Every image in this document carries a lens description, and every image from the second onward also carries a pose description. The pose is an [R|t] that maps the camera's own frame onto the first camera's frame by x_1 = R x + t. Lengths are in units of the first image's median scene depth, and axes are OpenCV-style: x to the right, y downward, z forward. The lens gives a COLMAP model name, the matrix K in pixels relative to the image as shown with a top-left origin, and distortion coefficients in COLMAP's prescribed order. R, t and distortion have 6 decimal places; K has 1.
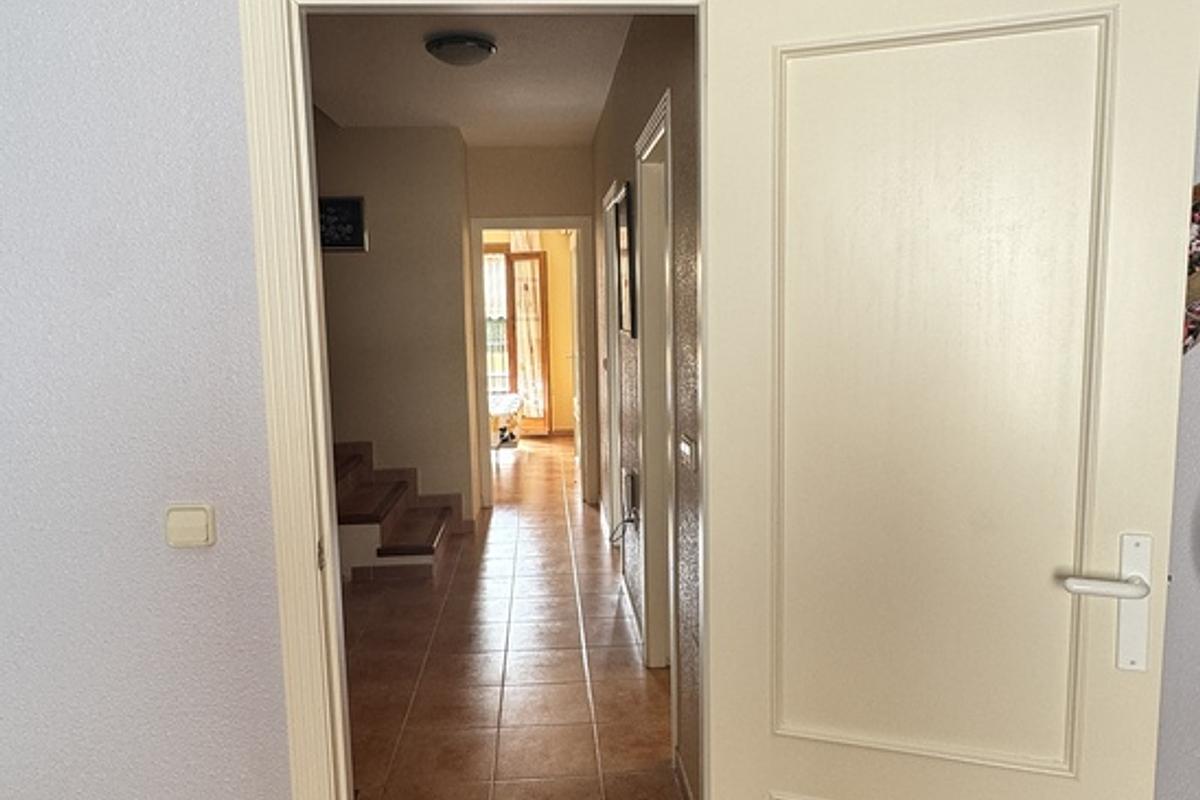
lens RADIAL K [[859.5, 0, 598.2], [0, 859.5, 399.1], [0, 0, 1]] dist [-0.001843, 0.001955]
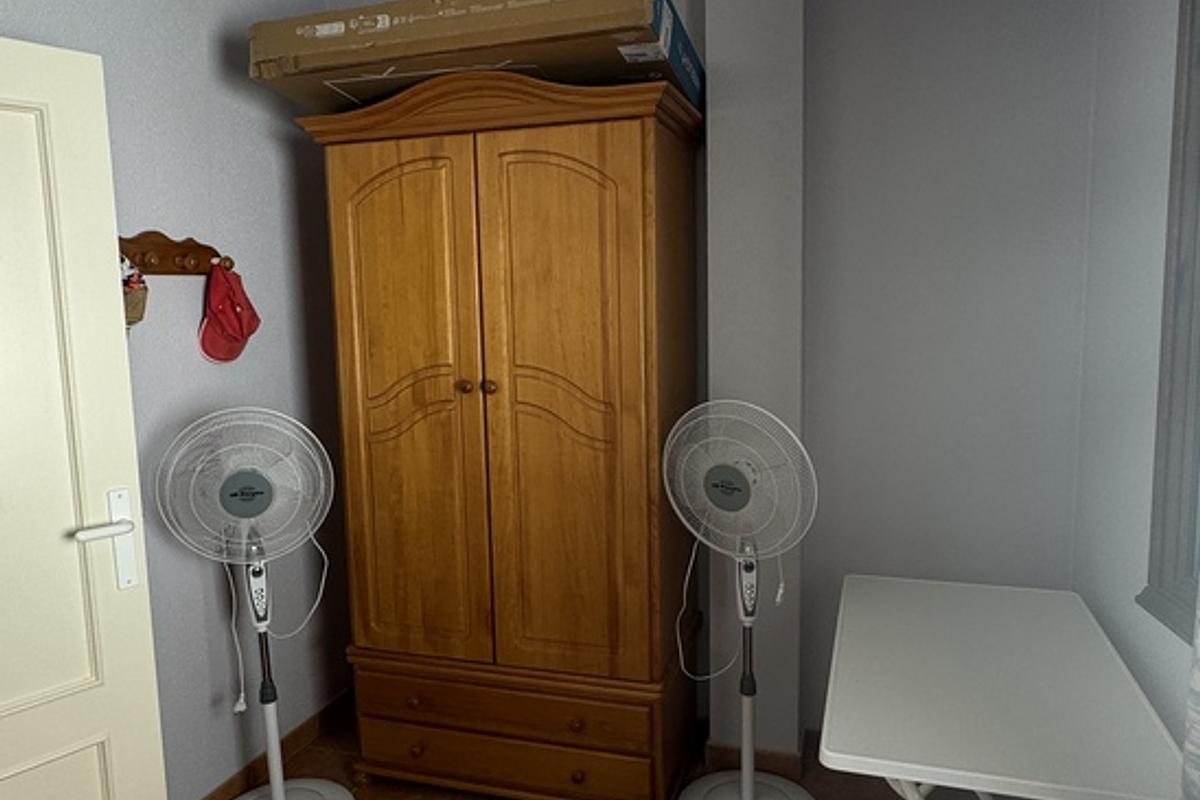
lens RADIAL K [[859.5, 0, 600.4], [0, 859.5, 406.7], [0, 0, 1]] dist [-0.001843, 0.001955]
pose [[0.471397, -0.100334, 0.876195, -0.208851], [0.118174, 0.991734, 0.049986, 0.046492], [-0.873968, 0.079980, 0.479358, -0.356438]]
